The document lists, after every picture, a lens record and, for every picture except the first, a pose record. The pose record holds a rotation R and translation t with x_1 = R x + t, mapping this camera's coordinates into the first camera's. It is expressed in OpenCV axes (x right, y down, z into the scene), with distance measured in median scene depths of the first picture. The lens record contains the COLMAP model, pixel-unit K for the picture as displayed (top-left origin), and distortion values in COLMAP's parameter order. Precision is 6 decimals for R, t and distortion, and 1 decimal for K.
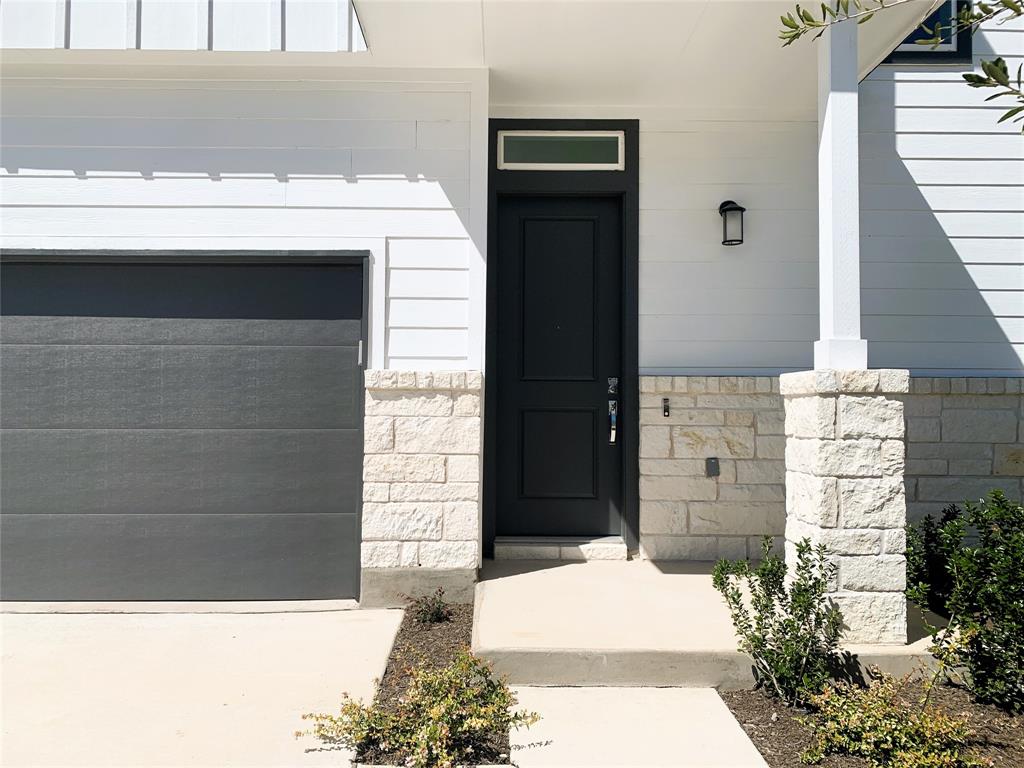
lens RADIAL K [[770.1, 0, 512.0], [0, 770.1, 384.0], [0, 0, 1]] dist [-0.000218, -0.000212]
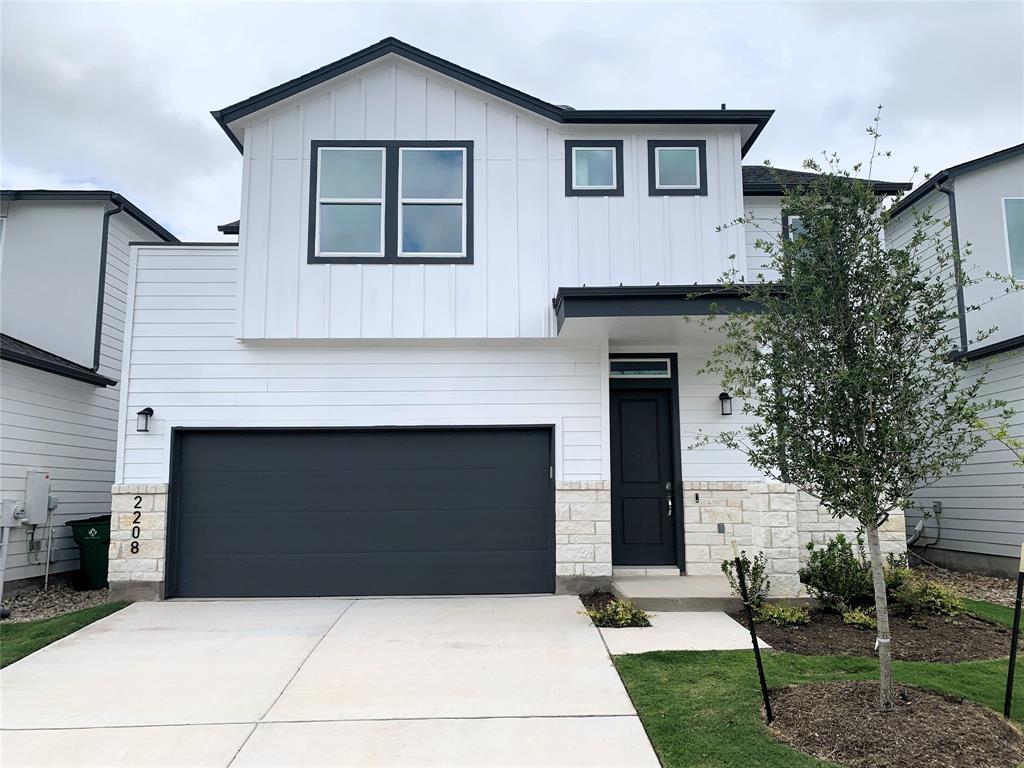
lens RADIAL K [[790.4, 0, 515.3], [0, 790.4, 354.3], [0, 0, 1]] dist [0.003577, 0.000337]
pose [[0.999976, -0.006614, -0.002069, -0.293783], [0.006256, 0.989979, -0.141076, -0.056624], [0.002981, 0.141059, 0.989997, -1.209442]]
